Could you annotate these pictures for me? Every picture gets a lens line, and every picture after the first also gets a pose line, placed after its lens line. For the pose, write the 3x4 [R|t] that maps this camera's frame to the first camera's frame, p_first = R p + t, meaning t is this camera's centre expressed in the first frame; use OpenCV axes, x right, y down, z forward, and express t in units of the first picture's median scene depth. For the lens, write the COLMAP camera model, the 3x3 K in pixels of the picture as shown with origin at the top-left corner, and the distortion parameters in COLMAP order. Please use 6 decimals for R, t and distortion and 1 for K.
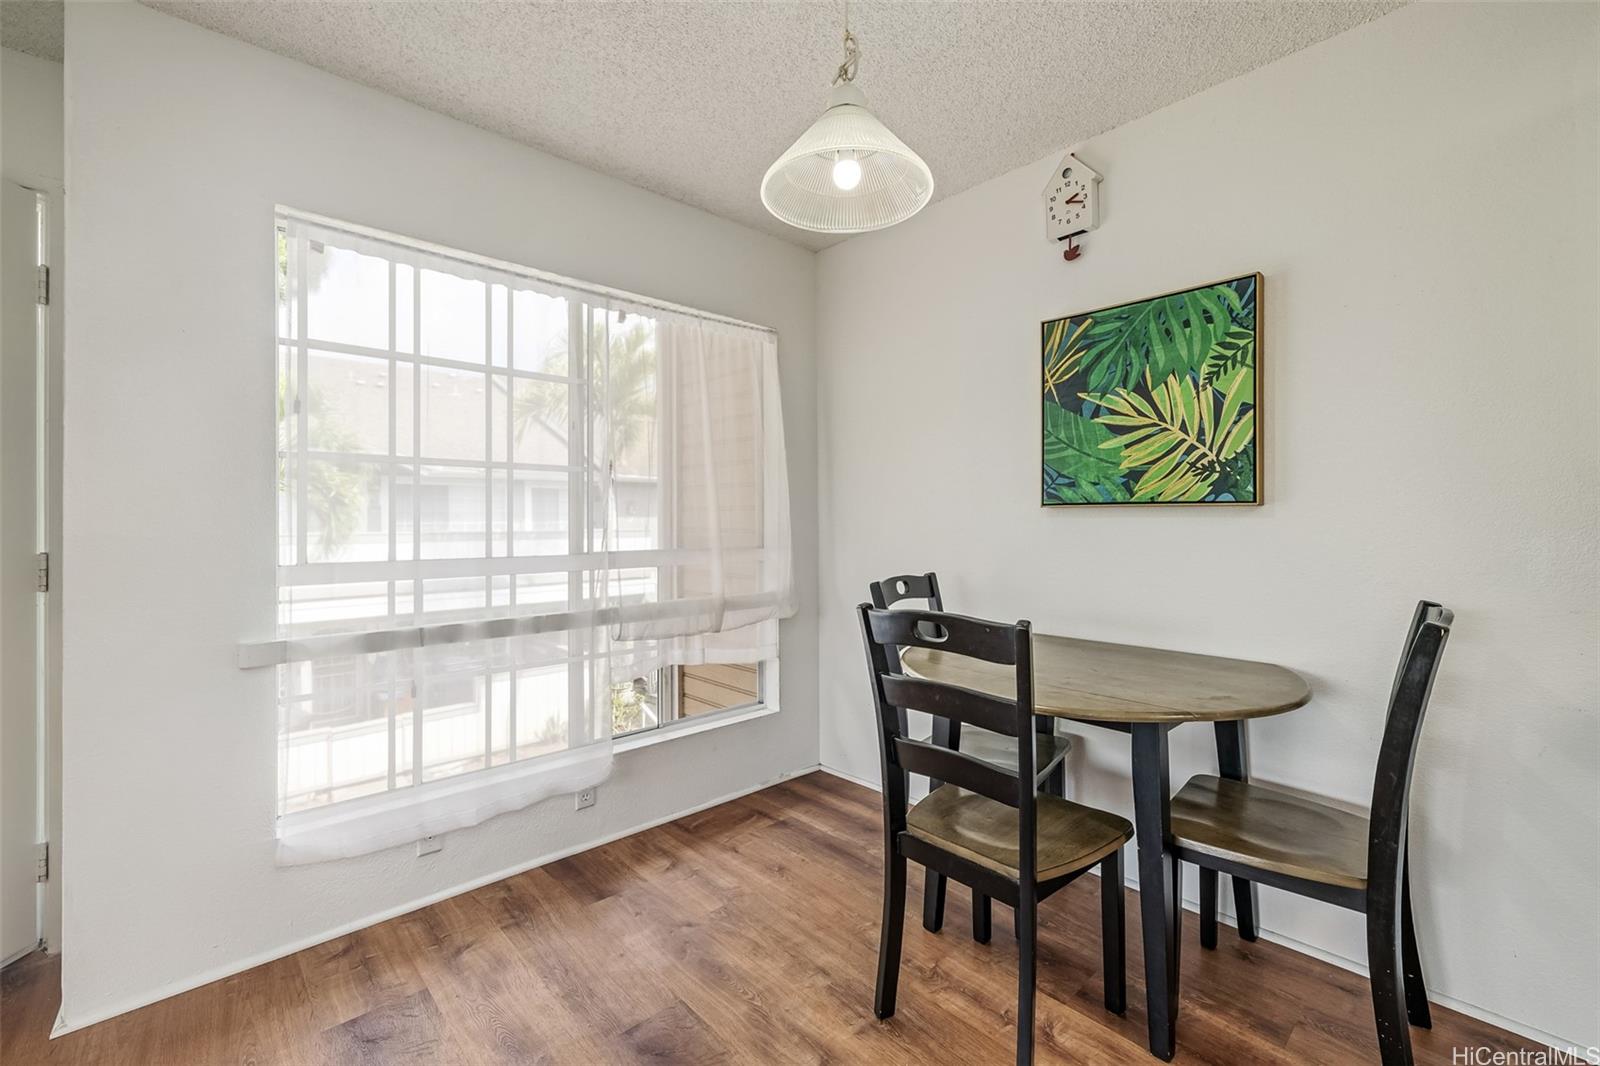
lens RADIAL K [[676.8, 0, 796.4], [0, 676.8, 524.7], [0, 0, 1]] dist [0.002825, 0.000934]
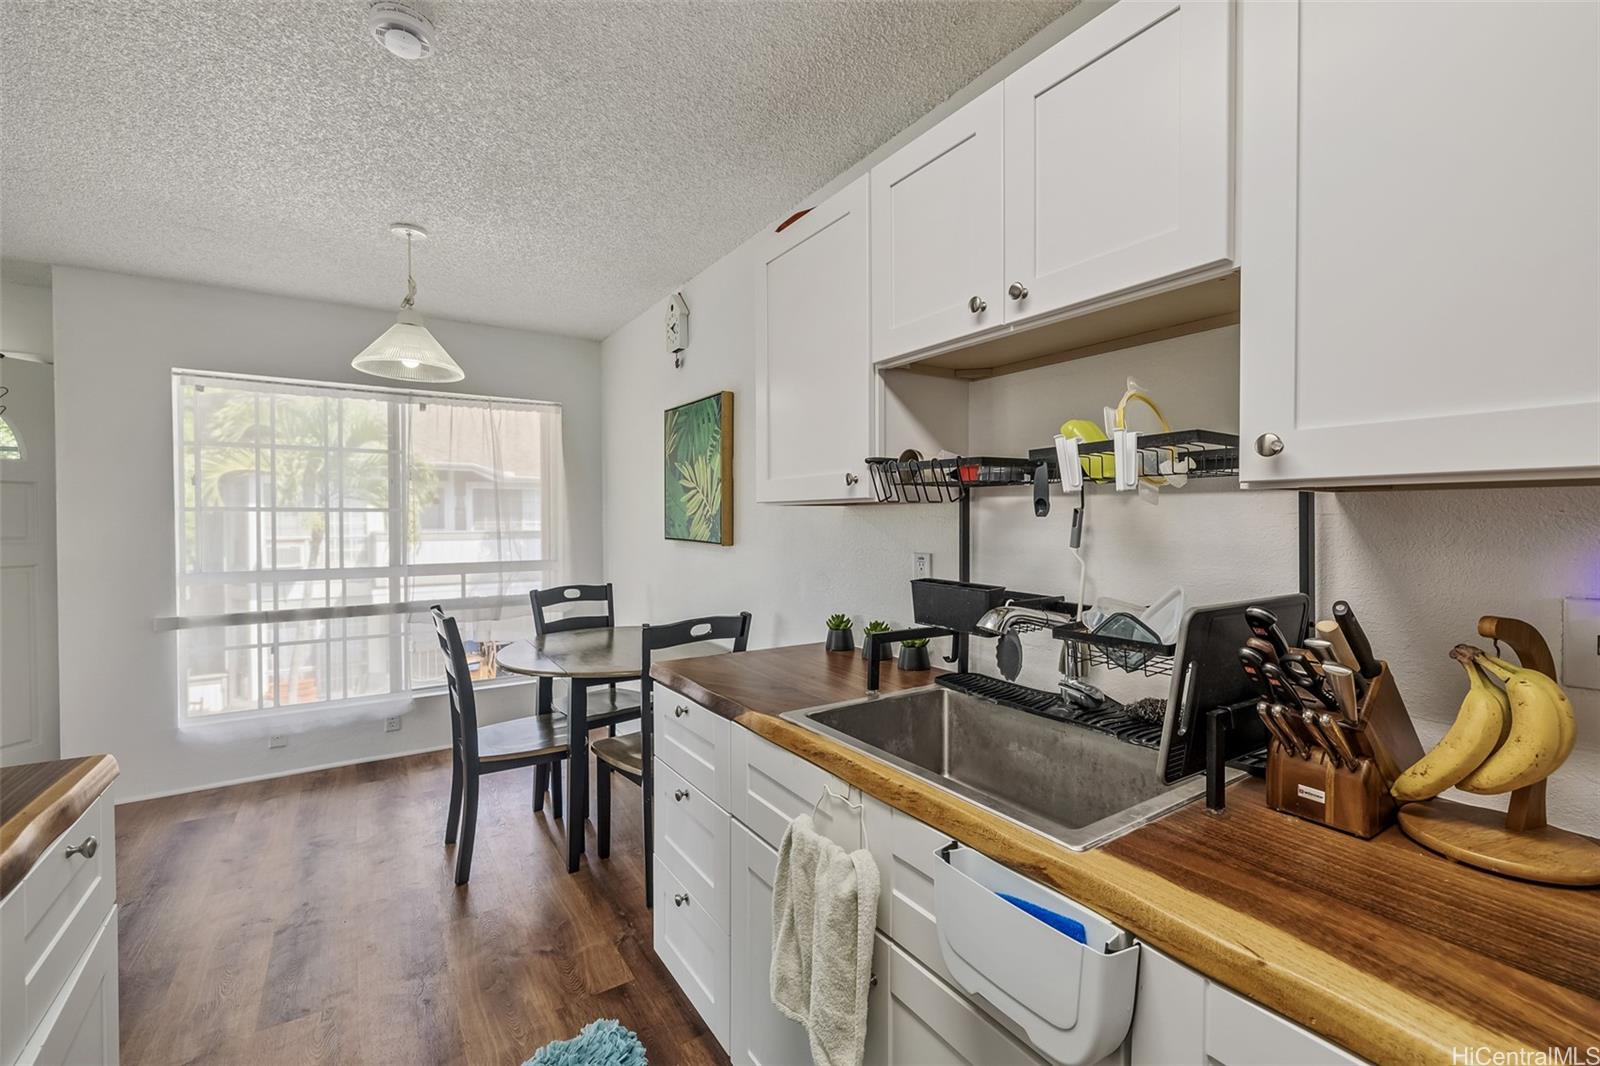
lens RADIAL K [[676.8, 0, 803.2], [0, 676.8, 535.1], [0, 0, 1]] dist [0.002825, 0.000934]
pose [[0.986655, 0.008532, -0.162603, 0.937291], [-0.004420, 0.999662, 0.025634, -0.078271], [0.162766, -0.024574, 0.986359, -0.392032]]
